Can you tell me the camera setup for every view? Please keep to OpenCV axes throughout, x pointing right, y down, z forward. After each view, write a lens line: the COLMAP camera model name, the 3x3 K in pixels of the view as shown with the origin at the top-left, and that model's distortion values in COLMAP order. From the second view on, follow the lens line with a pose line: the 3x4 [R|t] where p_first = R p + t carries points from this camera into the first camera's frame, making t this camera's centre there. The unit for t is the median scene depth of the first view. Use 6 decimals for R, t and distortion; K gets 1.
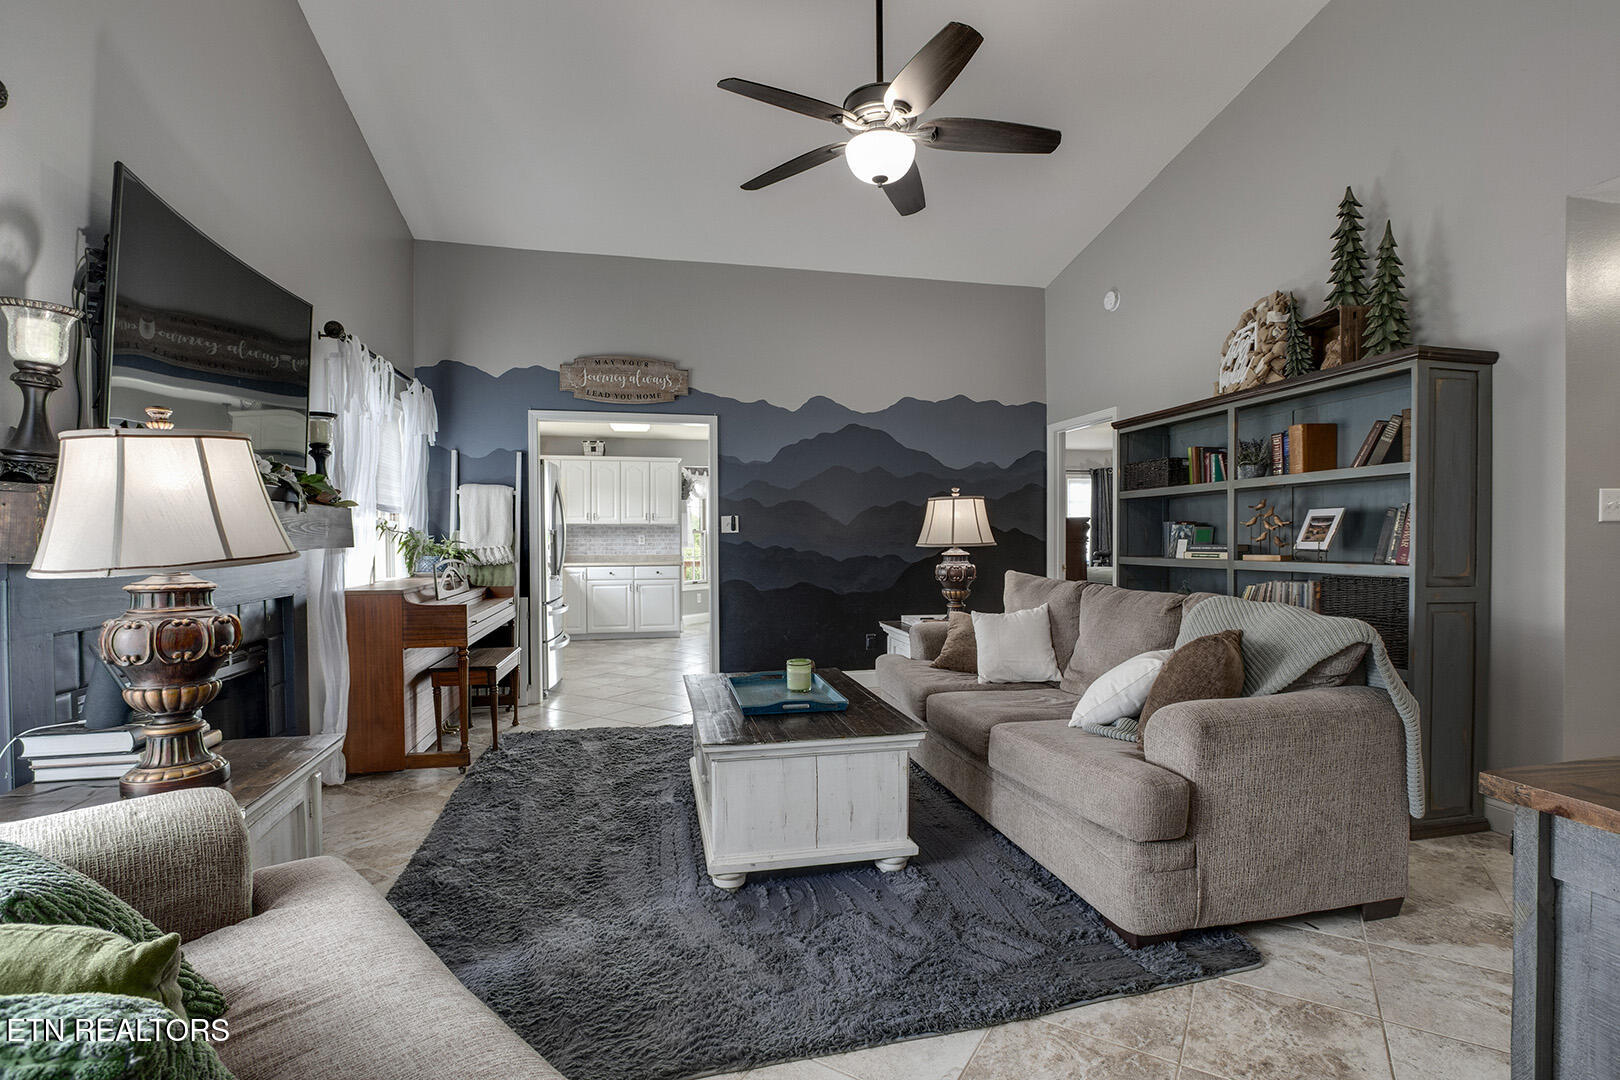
lens RADIAL K [[751.7, 0, 809.5], [0, 751.7, 551.8], [0, 0, 1]] dist [-0.025667, 0.001114]
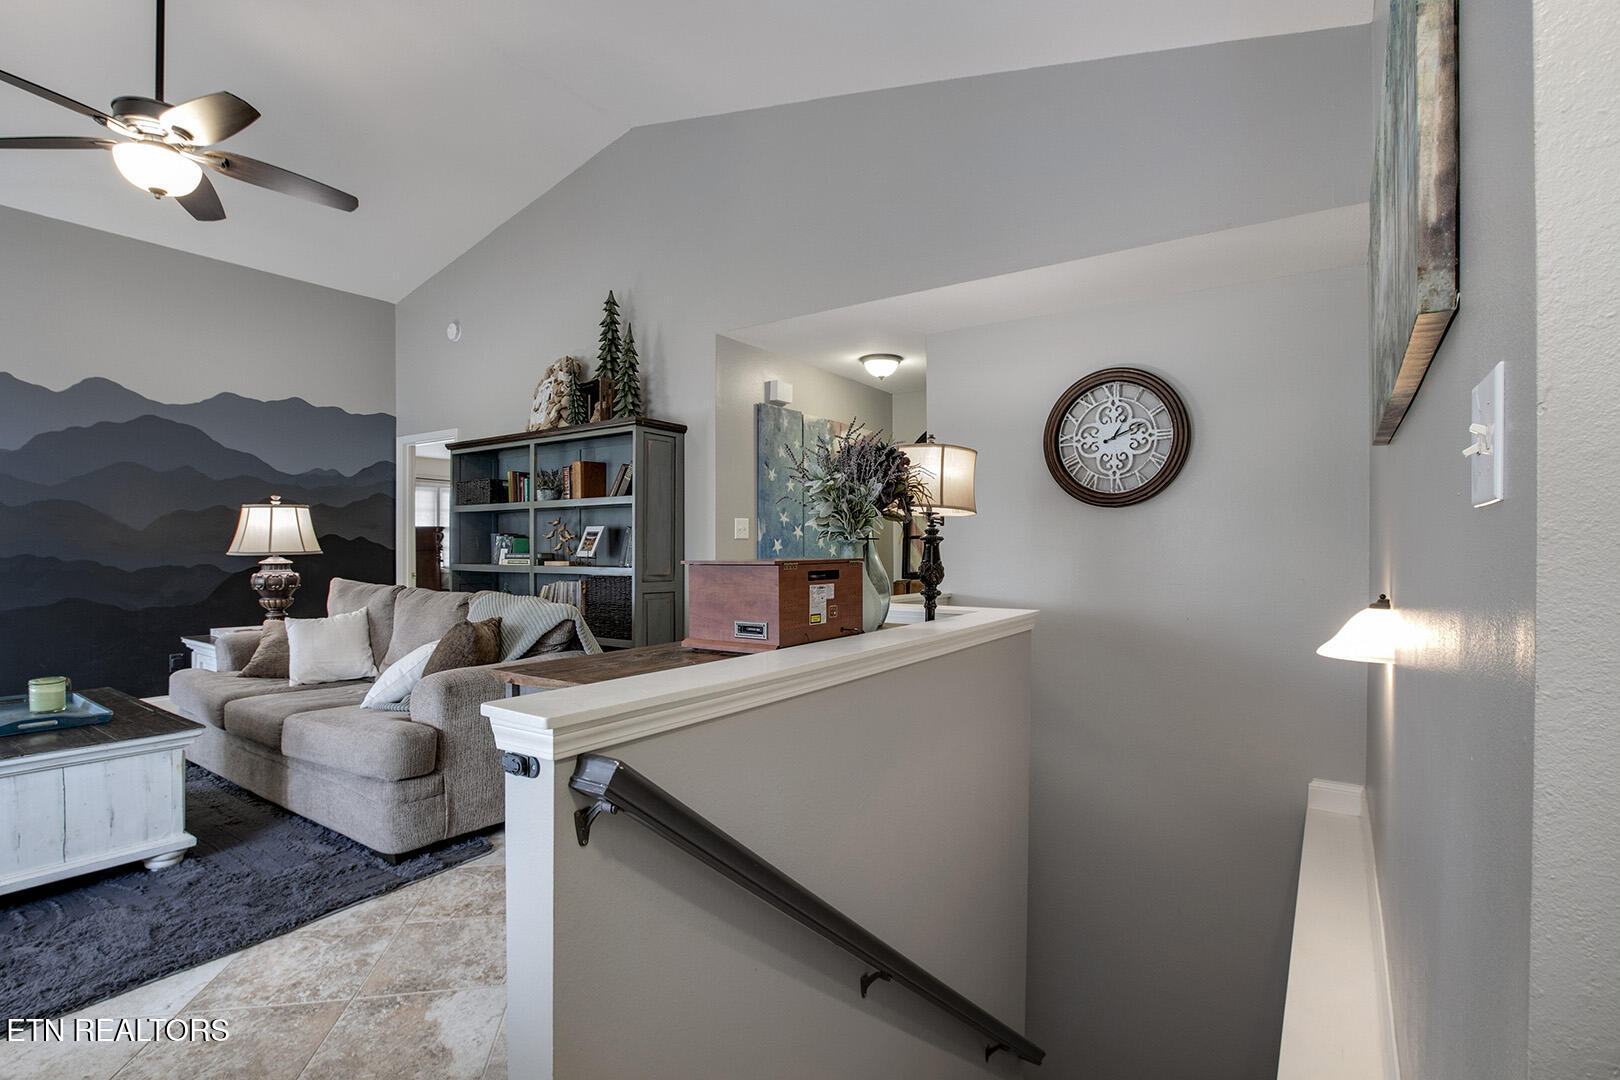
lens RADIAL K [[772.9, 0, 815.2], [0, 772.9, 552.1], [0, 0, 1]] dist [-0.020228, 0.002028]
pose [[0.735557, 0.001459, 0.677461, 0.036292], [0.006440, 0.999937, -0.009146, 0.003285], [-0.677432, 0.011090, 0.735502, -0.237722]]
